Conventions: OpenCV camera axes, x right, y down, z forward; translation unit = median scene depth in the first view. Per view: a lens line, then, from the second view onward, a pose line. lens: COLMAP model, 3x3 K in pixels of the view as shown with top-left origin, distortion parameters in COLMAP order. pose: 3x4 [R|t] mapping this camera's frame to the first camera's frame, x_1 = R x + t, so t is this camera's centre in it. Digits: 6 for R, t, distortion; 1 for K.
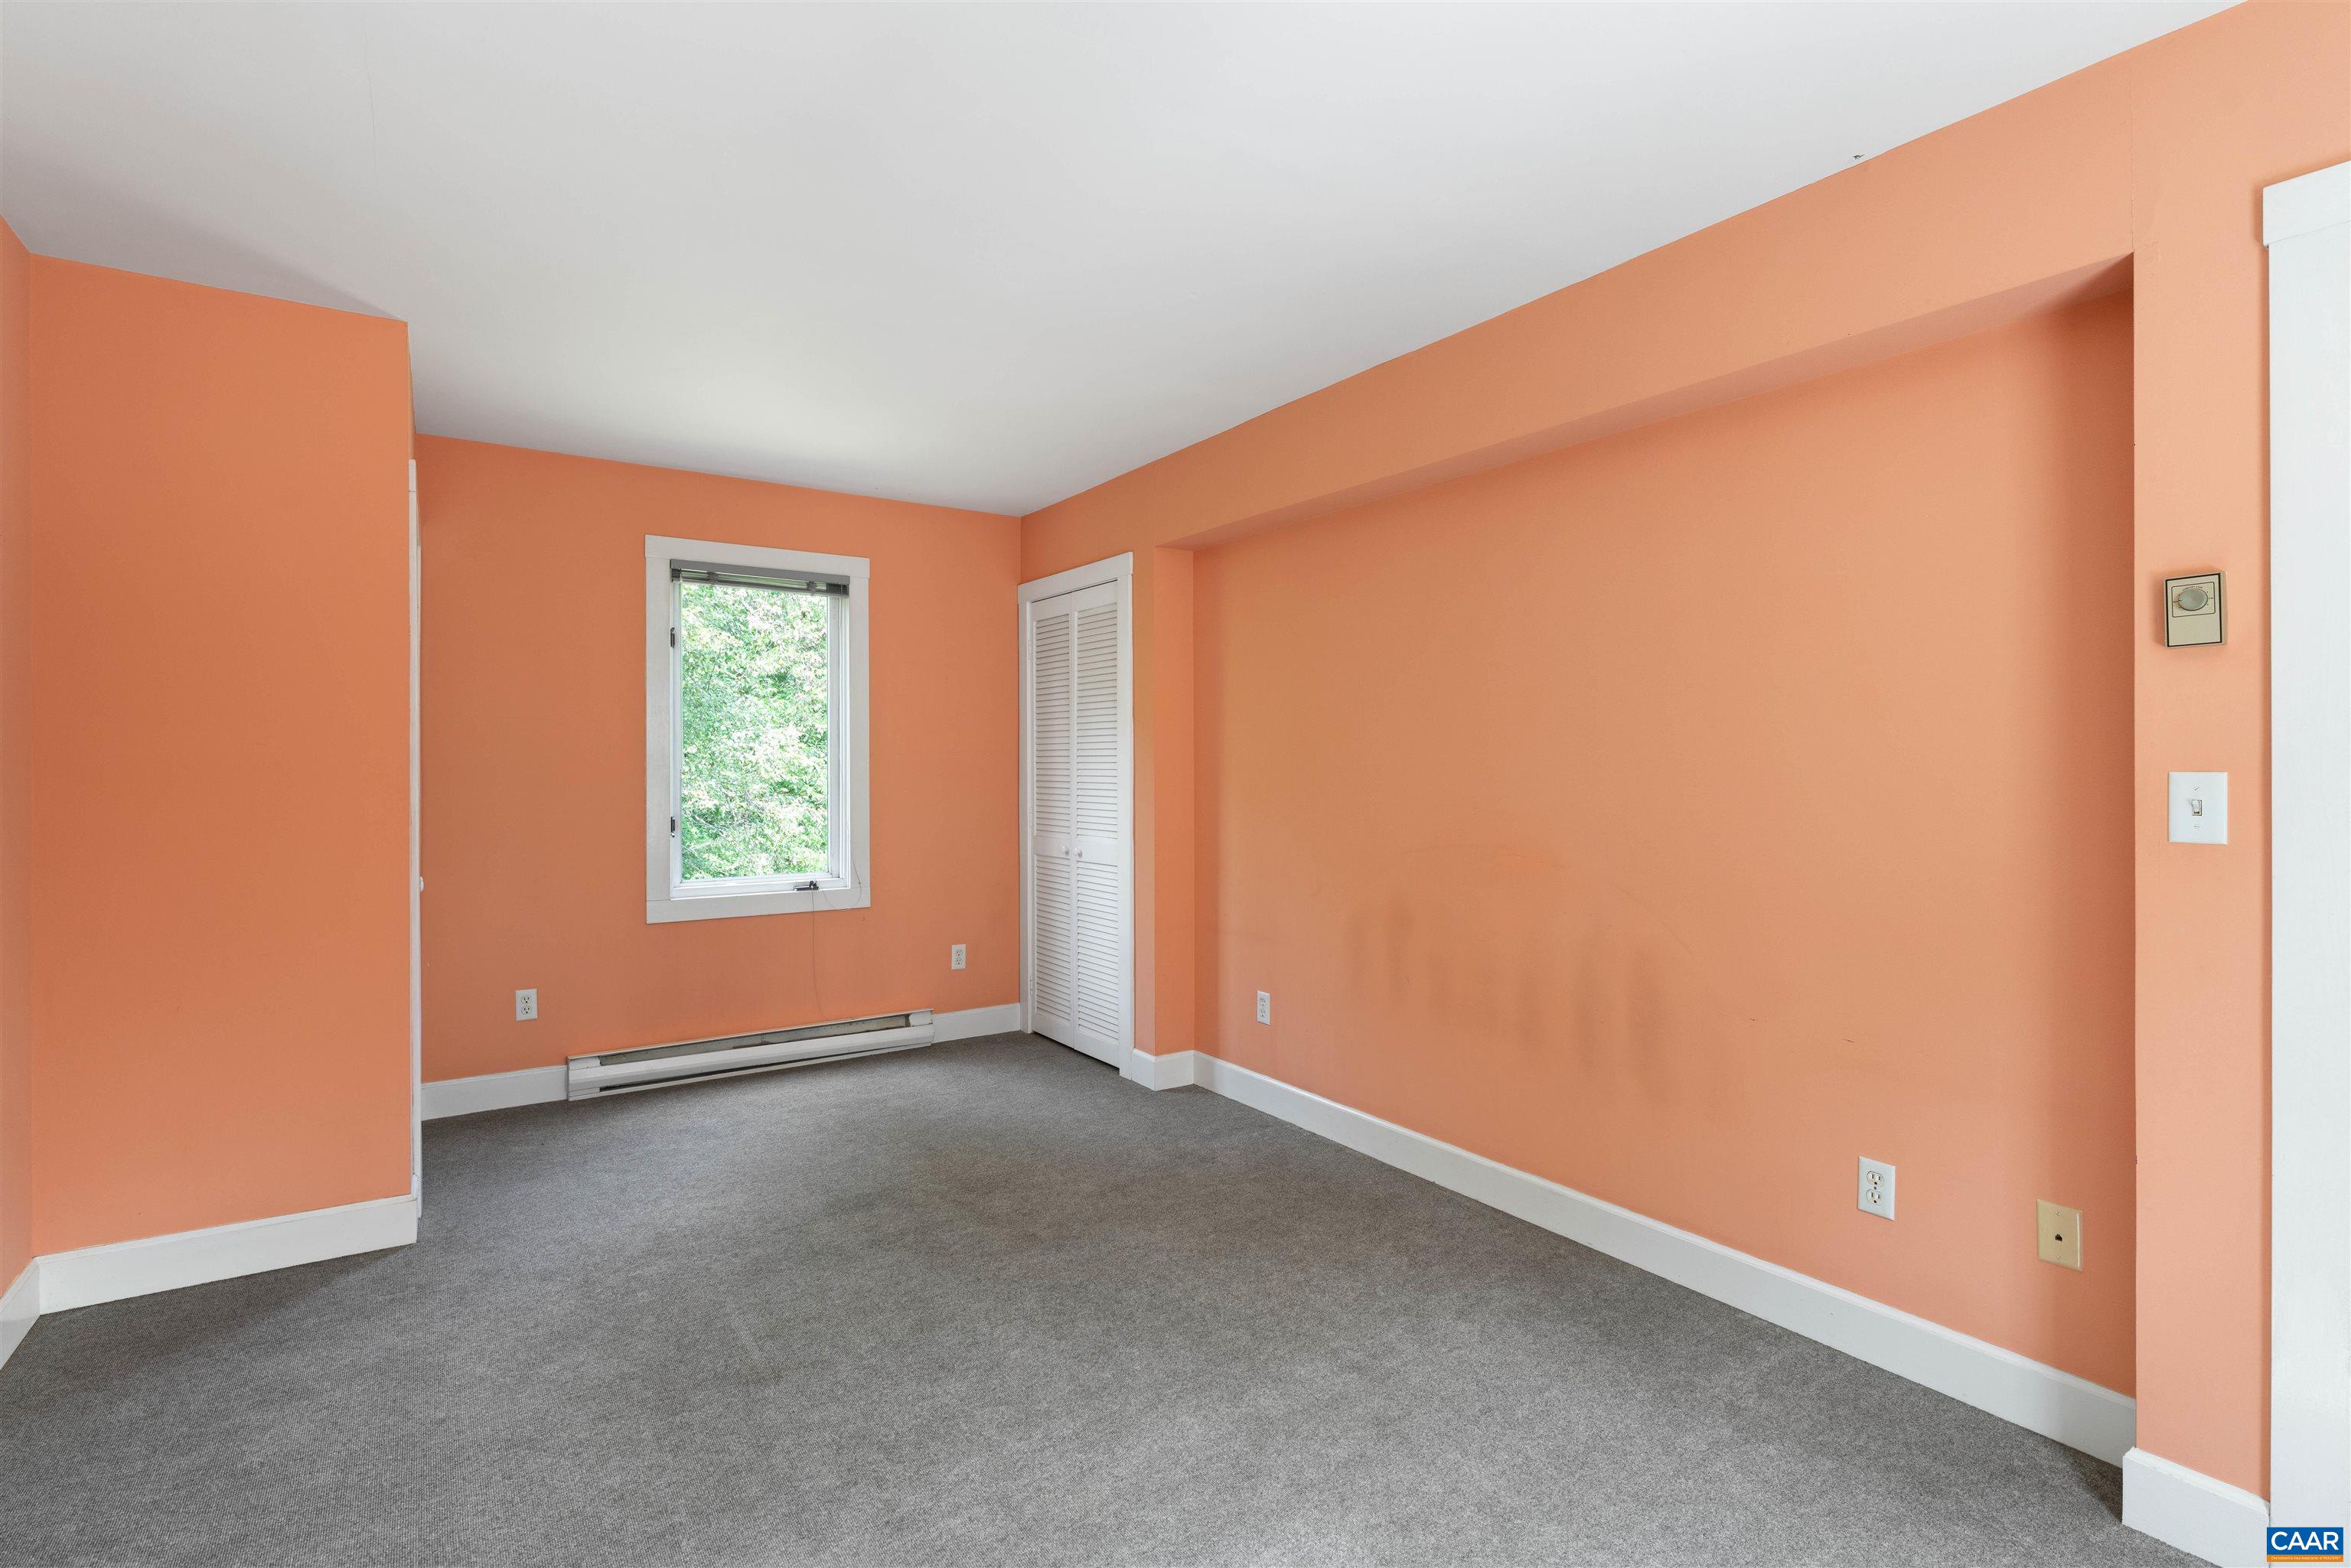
lens RADIAL K [[1096.3, 0, 1163.5], [0, 1096.3, 772.9], [0, 0, 1]] dist [0.000625, 0.000876]
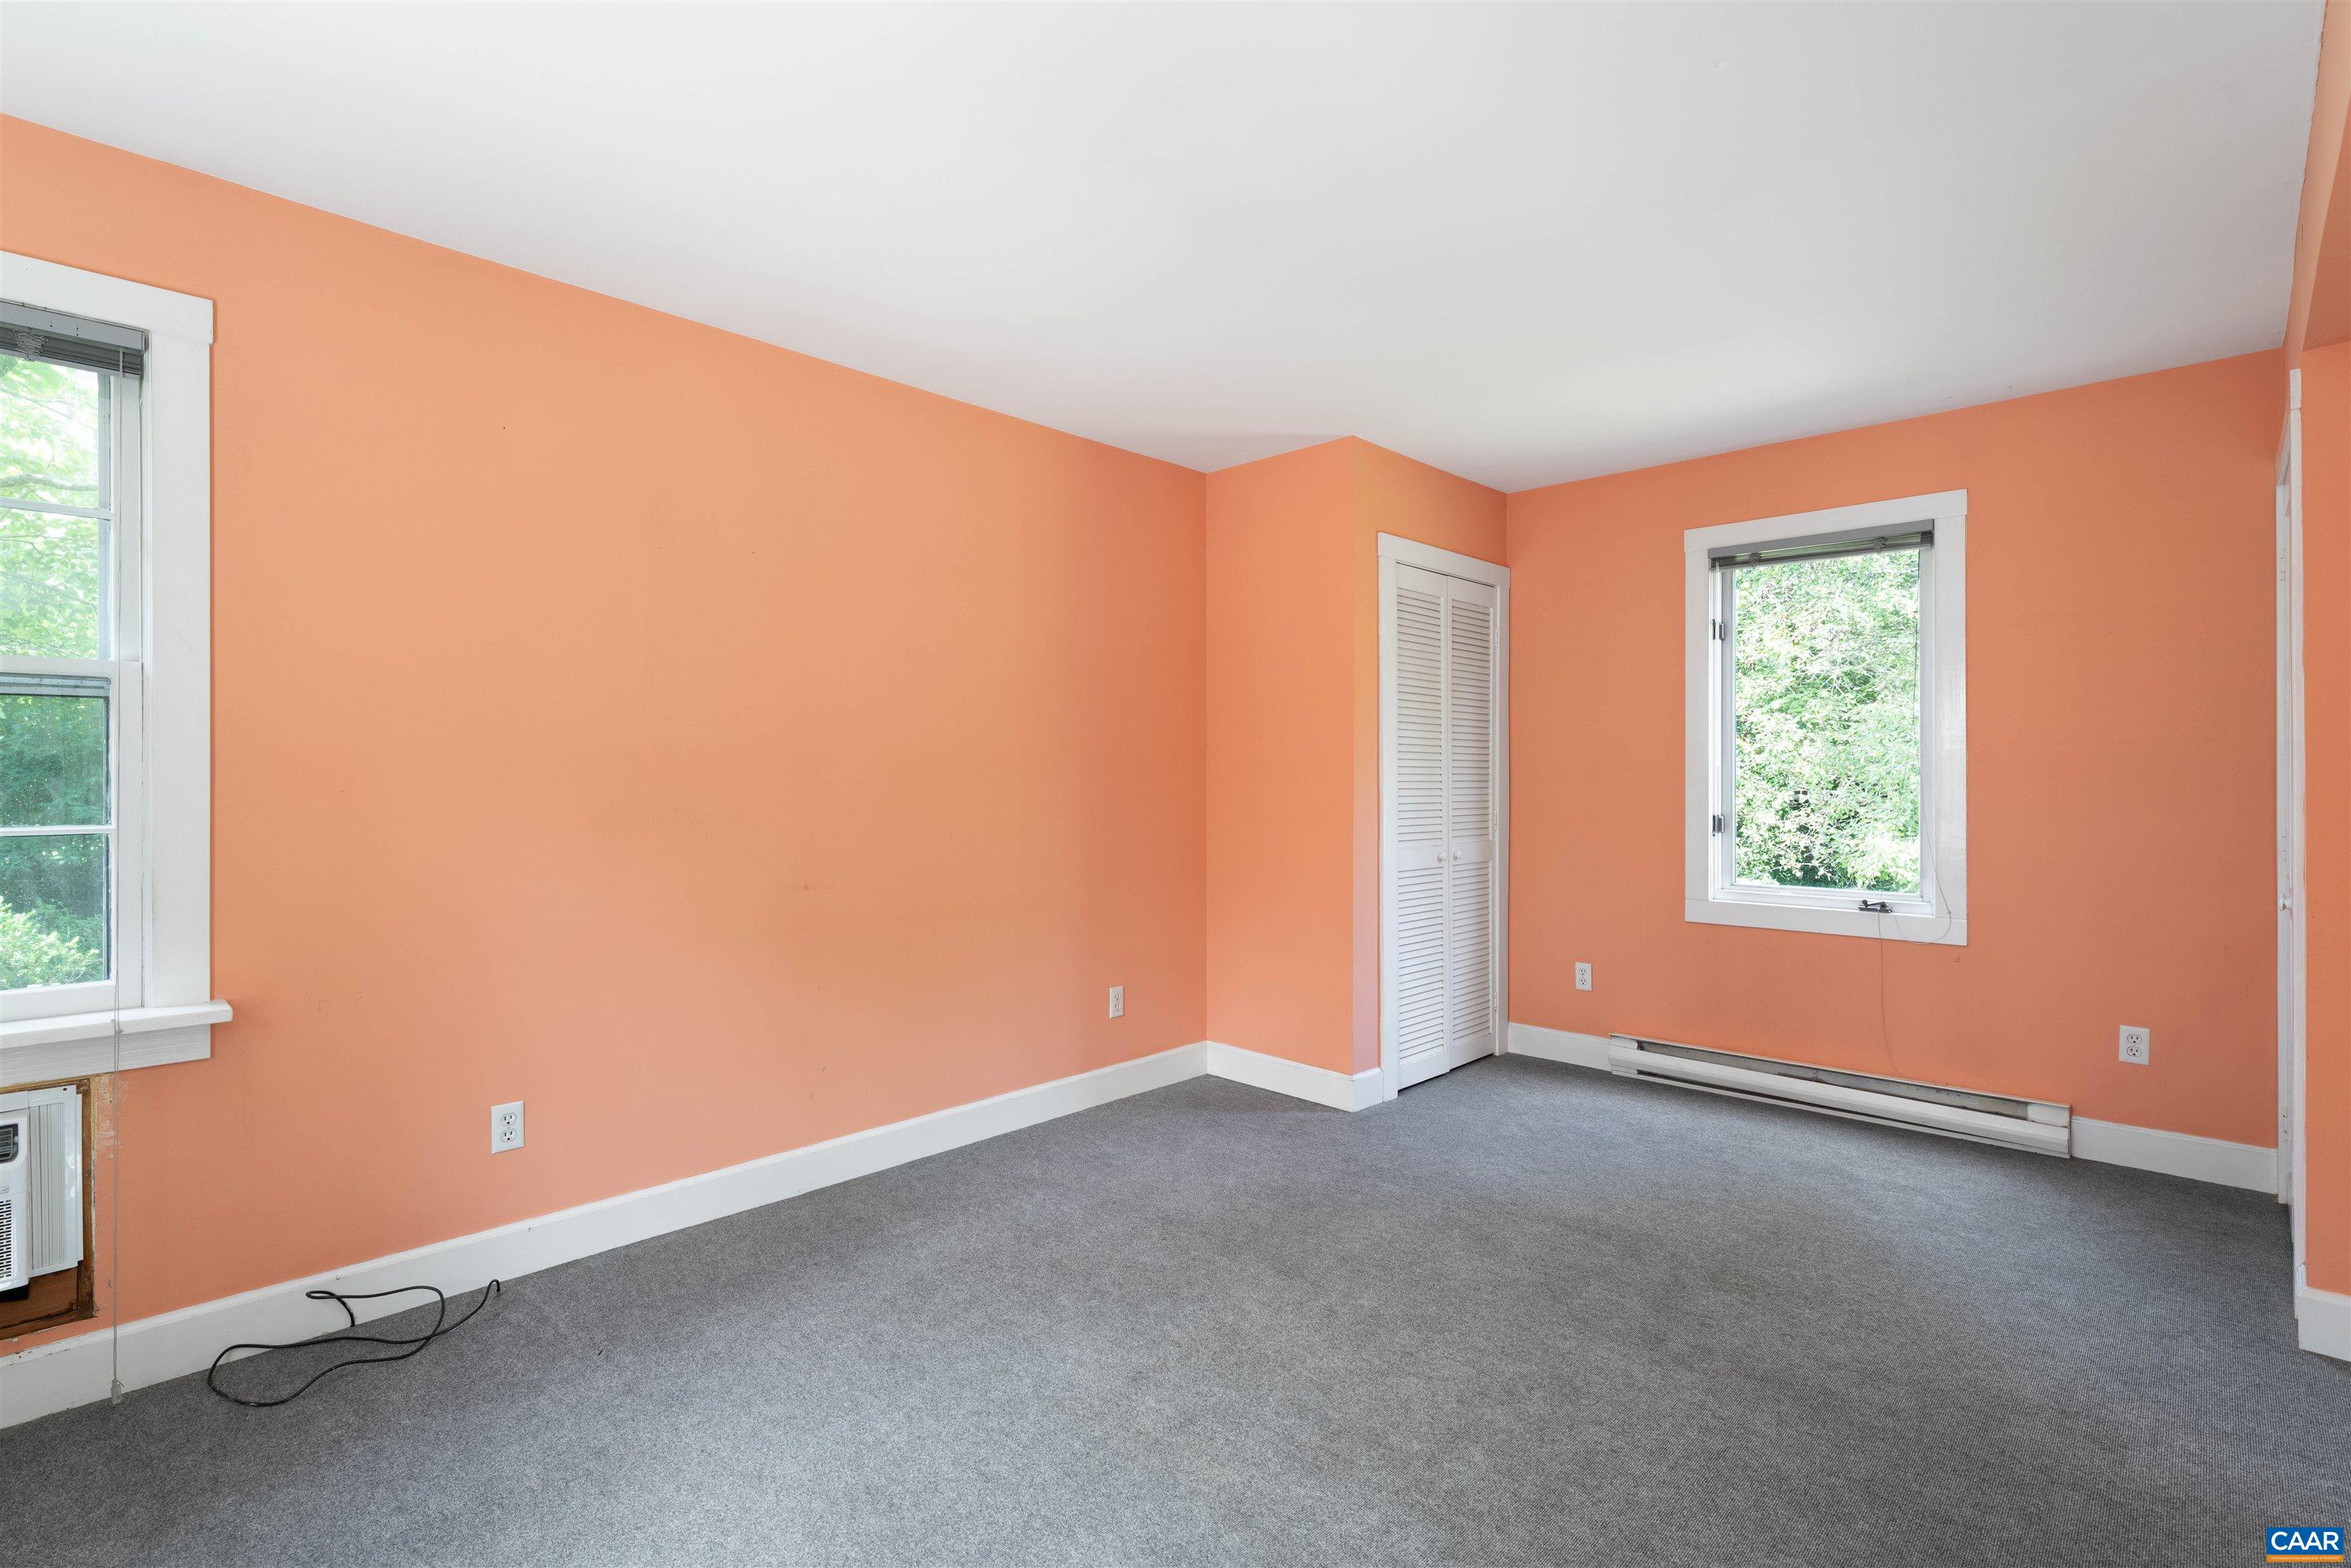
lens RADIAL K [[1096.3, 0, 1163.5], [0, 1096.3, 772.9], [0, 0, 1]] dist [0.000625, 0.000876]
pose [[0.212540, -0.001755, -0.977151, 0.420795], [-0.007959, 0.999962, -0.003527, 0.010962], [0.977120, 0.008527, 0.212518, 0.341345]]
